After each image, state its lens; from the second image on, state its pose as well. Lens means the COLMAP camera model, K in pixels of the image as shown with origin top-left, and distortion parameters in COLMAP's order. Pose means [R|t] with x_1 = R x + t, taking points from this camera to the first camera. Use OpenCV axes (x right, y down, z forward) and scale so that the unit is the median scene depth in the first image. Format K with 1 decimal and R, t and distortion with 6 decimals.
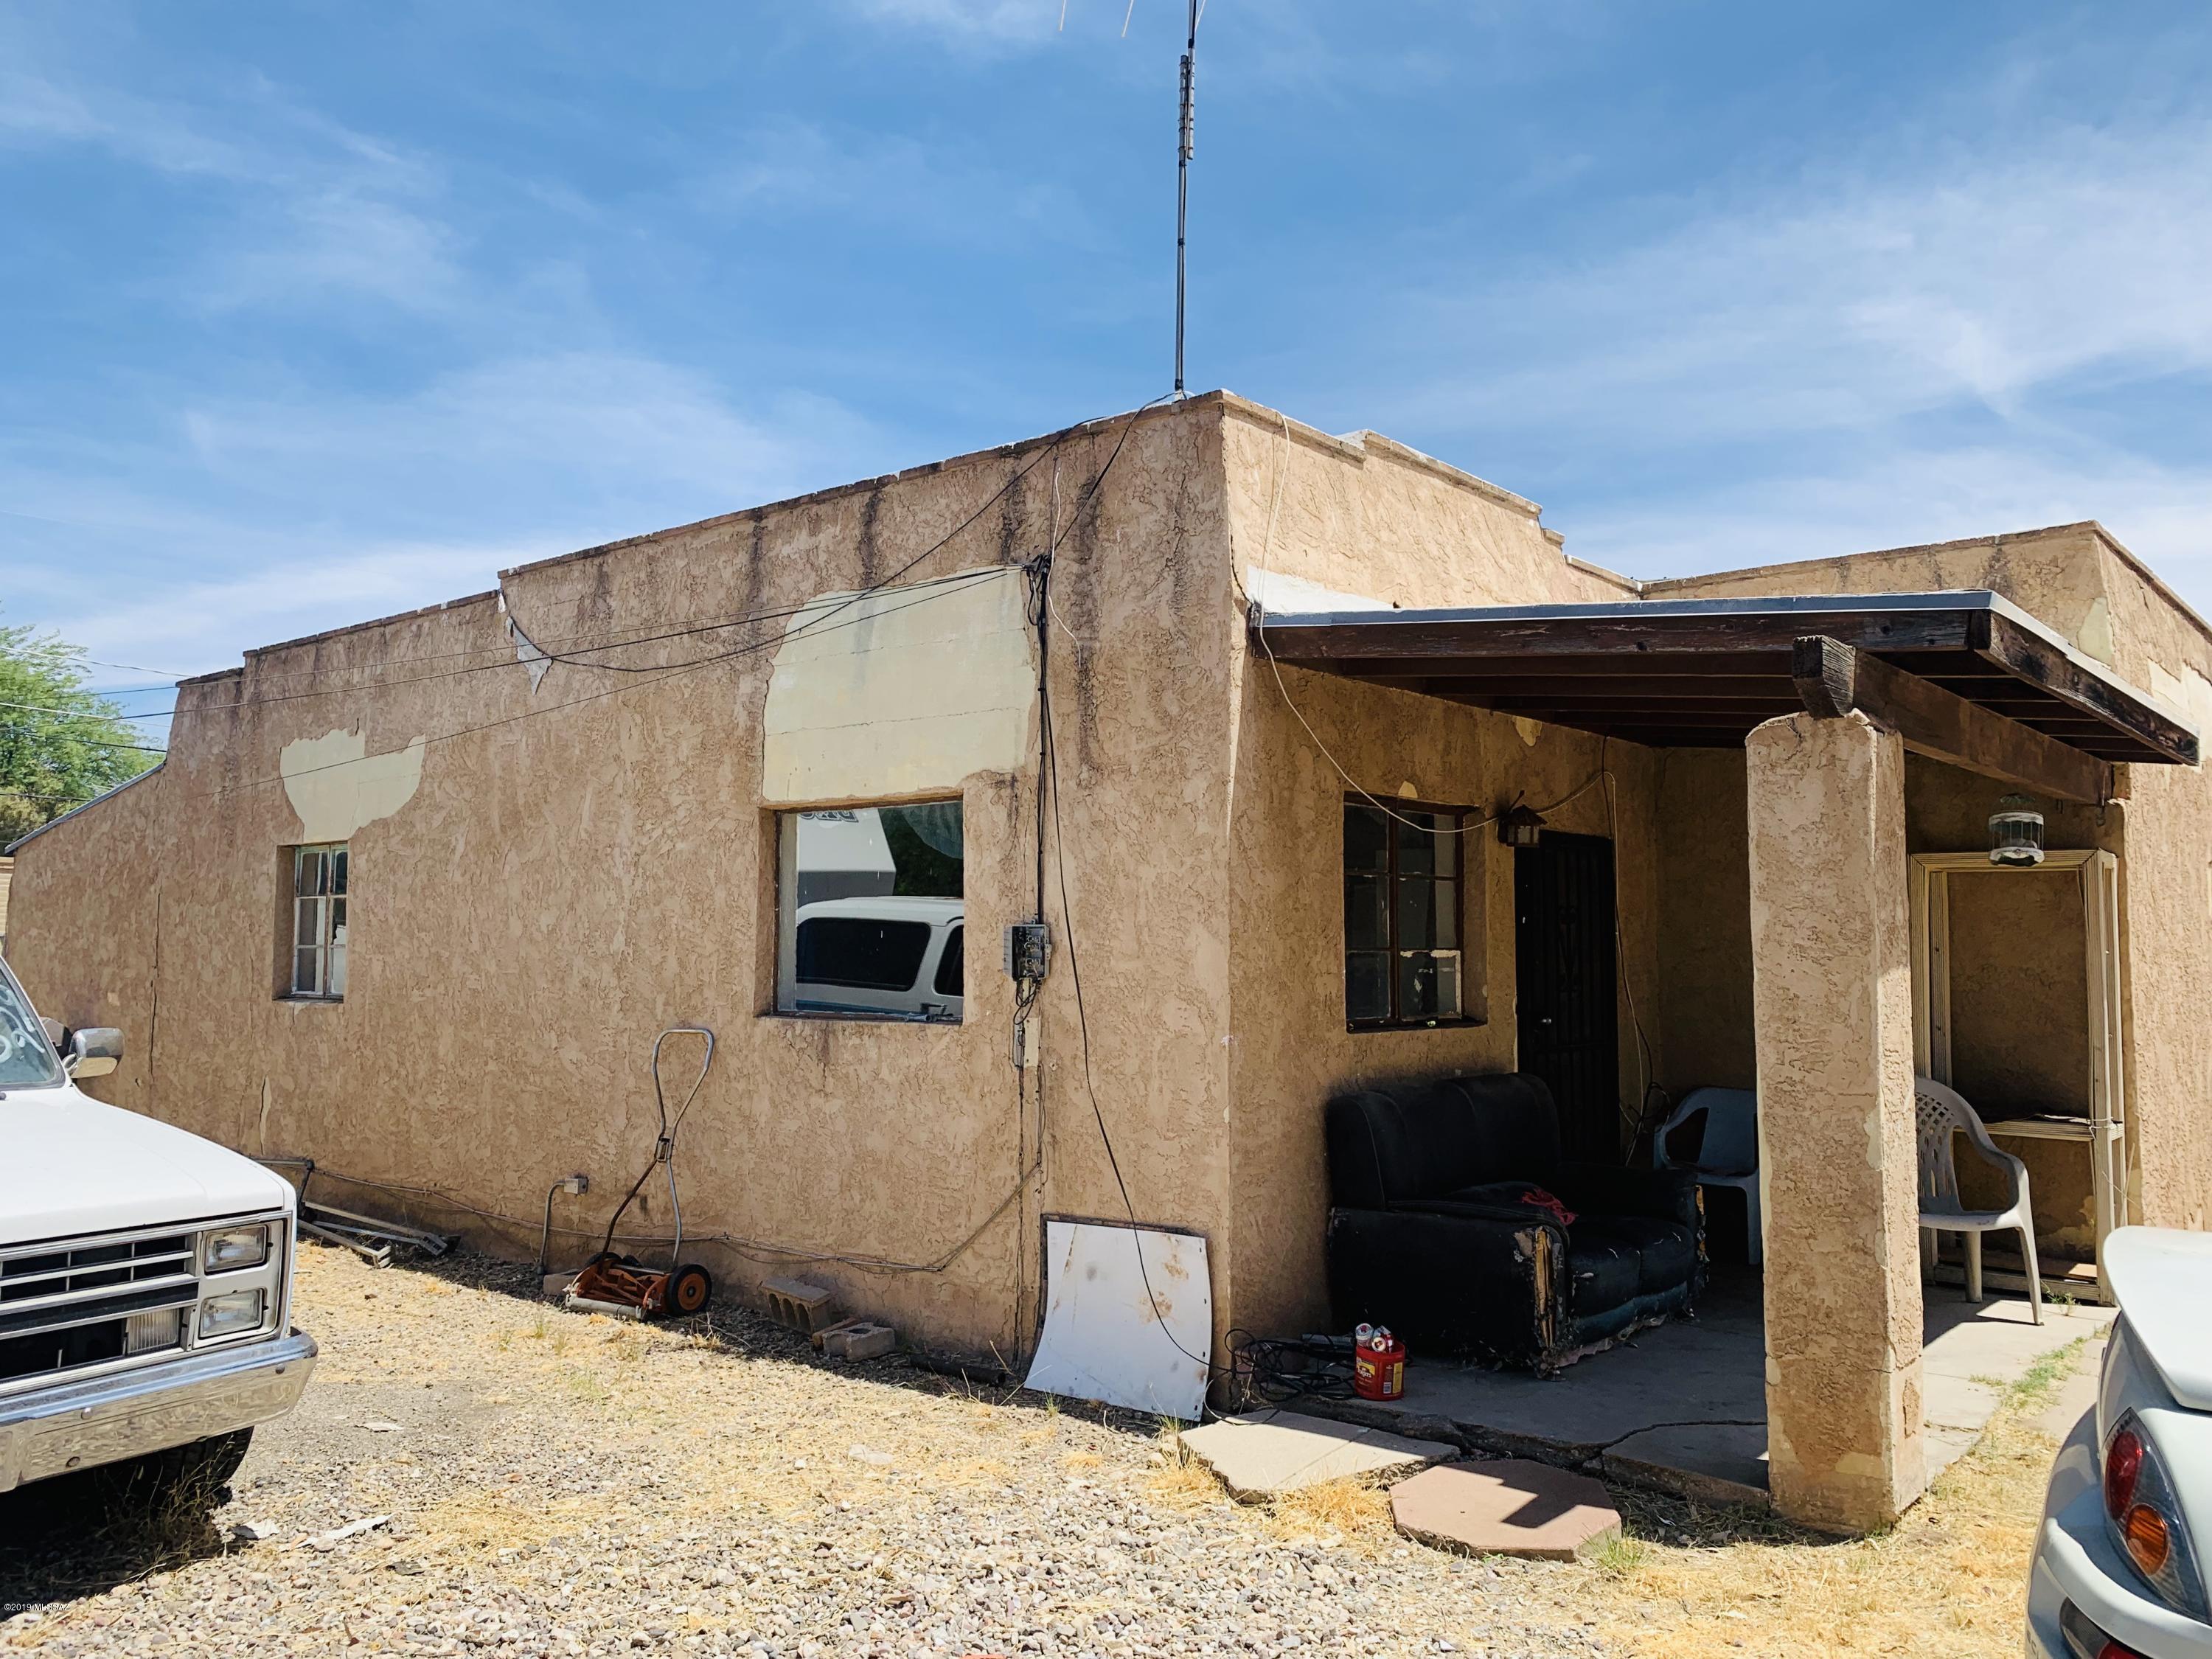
lens RADIAL K [[1672.2, 0, 1106.2], [0, 1672.2, 826.8], [0, 0, 1]] dist [0.047100, -0.064001]
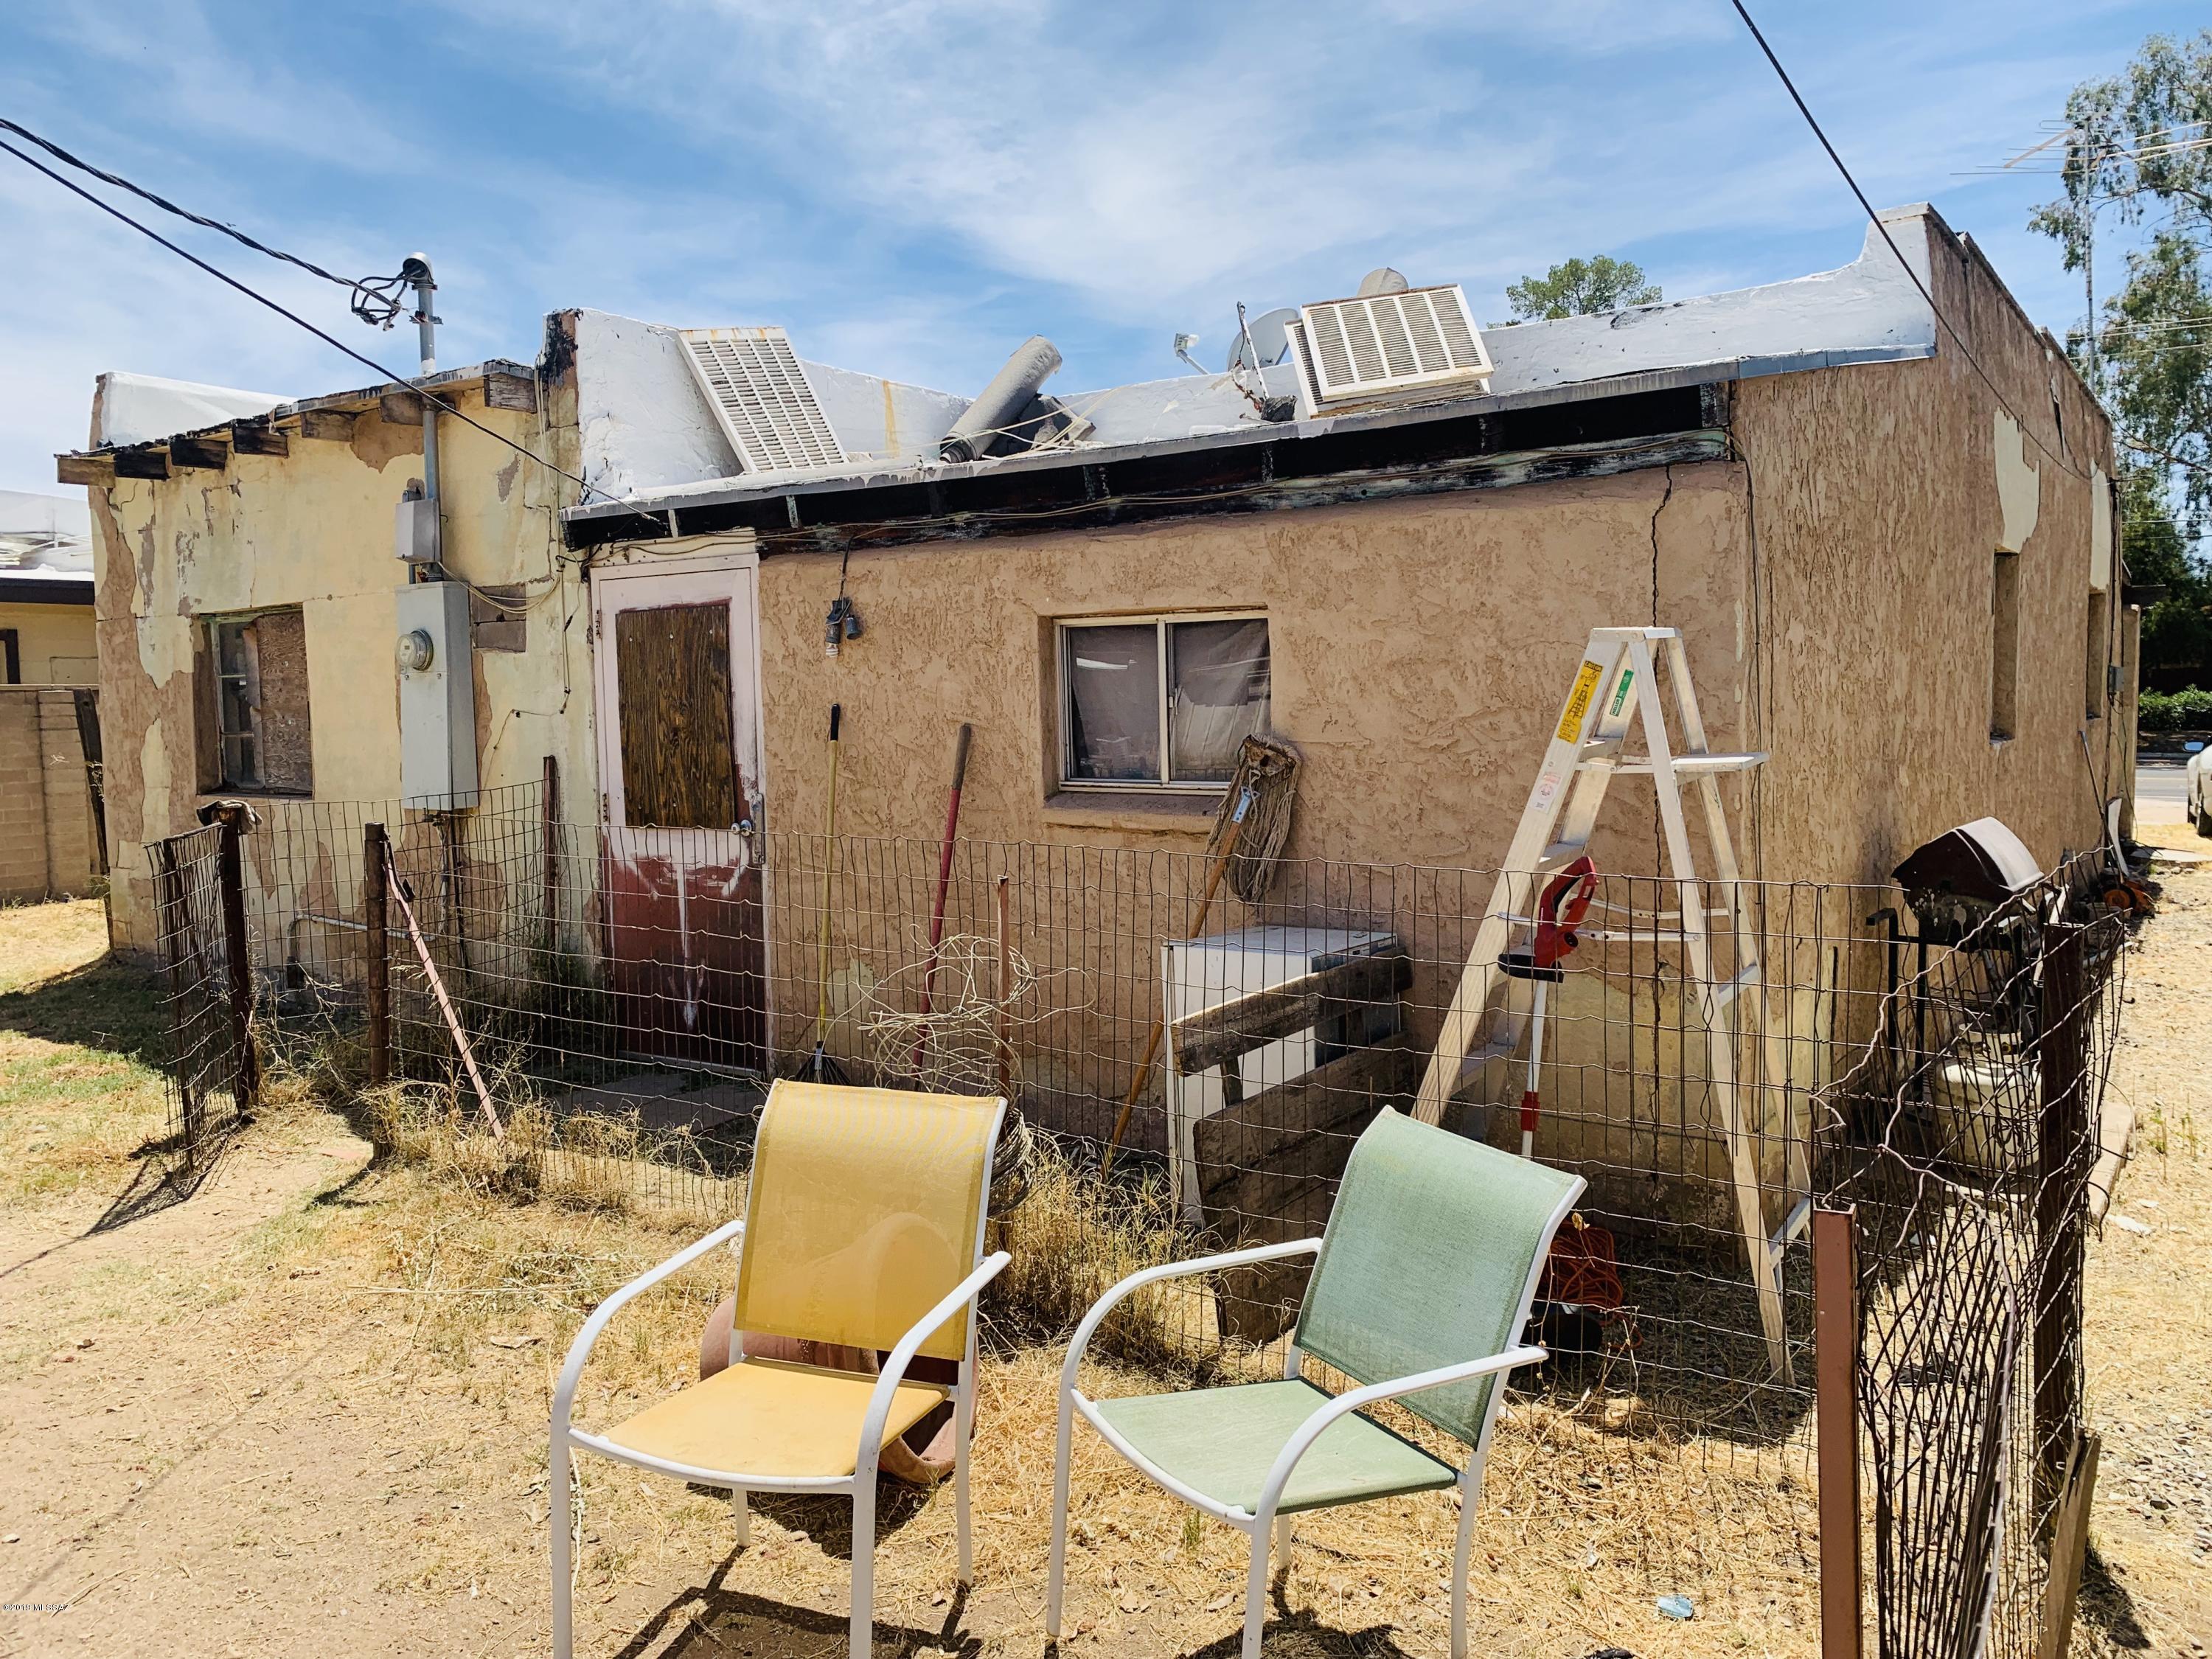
lens RADIAL K [[1672.2, 0, 1105.5], [0, 1672.2, 829.1], [0, 0, 1]] dist [0.047100, -0.064001]
pose [[-0.123071, -0.061407, 0.990496, -0.988603], [-0.034722, 0.997739, 0.057542, 0.089509], [-0.991790, -0.027311, -0.124925, 1.198424]]
